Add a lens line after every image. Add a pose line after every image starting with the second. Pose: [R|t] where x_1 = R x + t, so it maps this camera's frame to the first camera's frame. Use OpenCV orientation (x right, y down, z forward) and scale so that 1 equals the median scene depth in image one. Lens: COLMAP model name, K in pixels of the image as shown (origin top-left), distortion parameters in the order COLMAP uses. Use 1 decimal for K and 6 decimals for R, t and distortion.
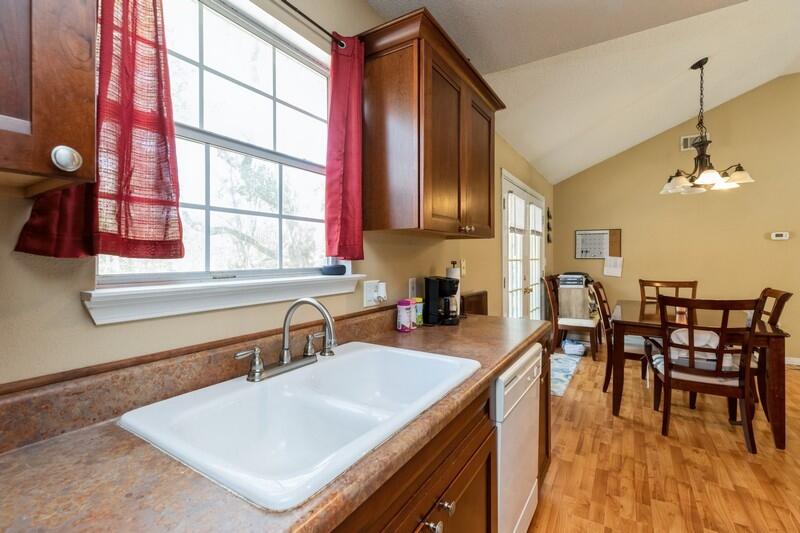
lens RADIAL K [[363.1, 0, 397.4], [0, 363.1, 261.3], [0, 0, 1]] dist [0.001567, 0.000007]
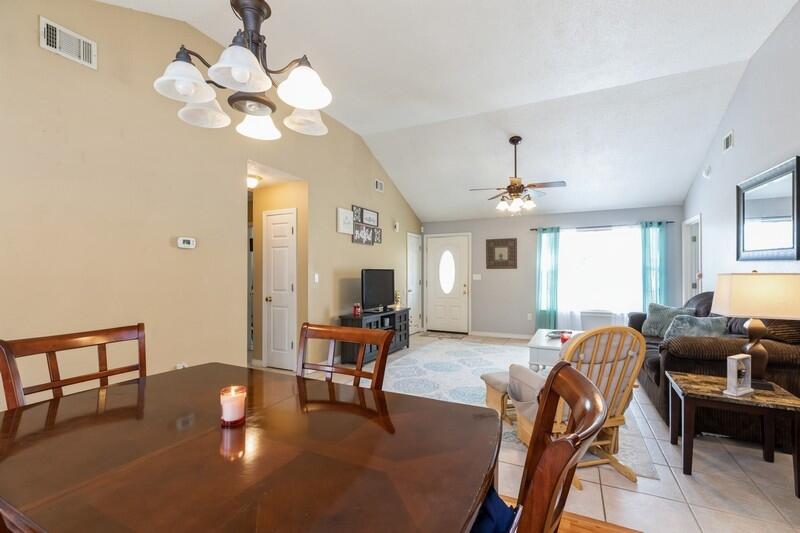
lens RADIAL K [[350.0, 0, 396.4], [0, 350.0, 277.7], [0, 0, 1]] dist [-0.016266, -0.000163]
pose [[-0.100137, -0.006492, 0.994952, 0.322962], [0.007295, 0.999947, 0.007259, -0.002815], [-0.994947, 0.007985, -0.100084, 0.652695]]
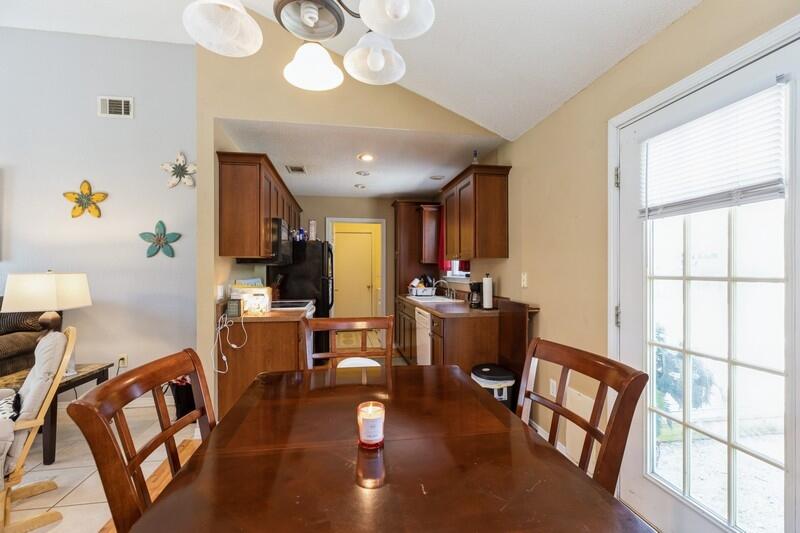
lens RADIAL K [[358.5, 0, 399.9], [0, 358.5, 272.4], [0, 0, 1]] dist [-0.000618, -0.000217]
pose [[-0.746628, 0.011033, -0.665150, 0.732003], [-0.000008, 0.999862, 0.016593, -0.013771], [0.665242, 0.012394, -0.746525, 0.951431]]
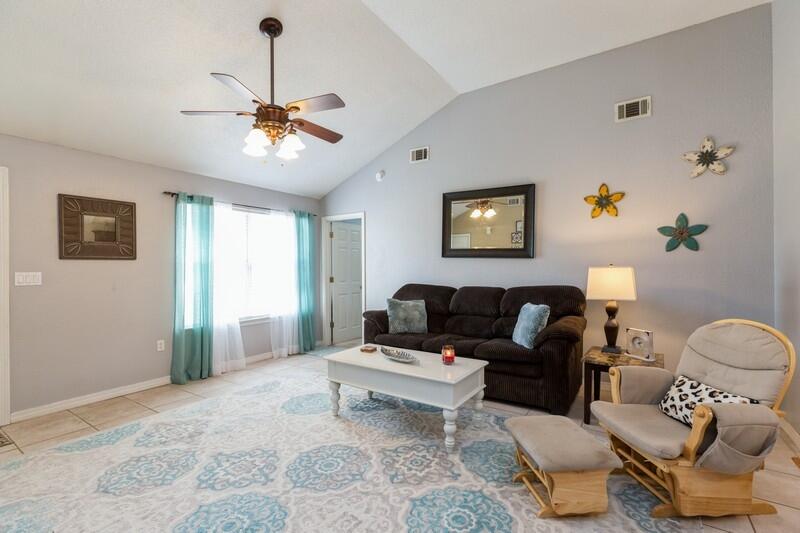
lens RADIAL K [[358.5, 0, 399.9], [0, 358.5, 272.4], [0, 0, 1]] dist [-0.000618, -0.000217]
pose [[-0.999650, 0.009911, 0.024529, 1.174883], [0.010415, 0.999736, 0.020489, -0.010052], [-0.024320, 0.020738, -0.999489, 0.798412]]
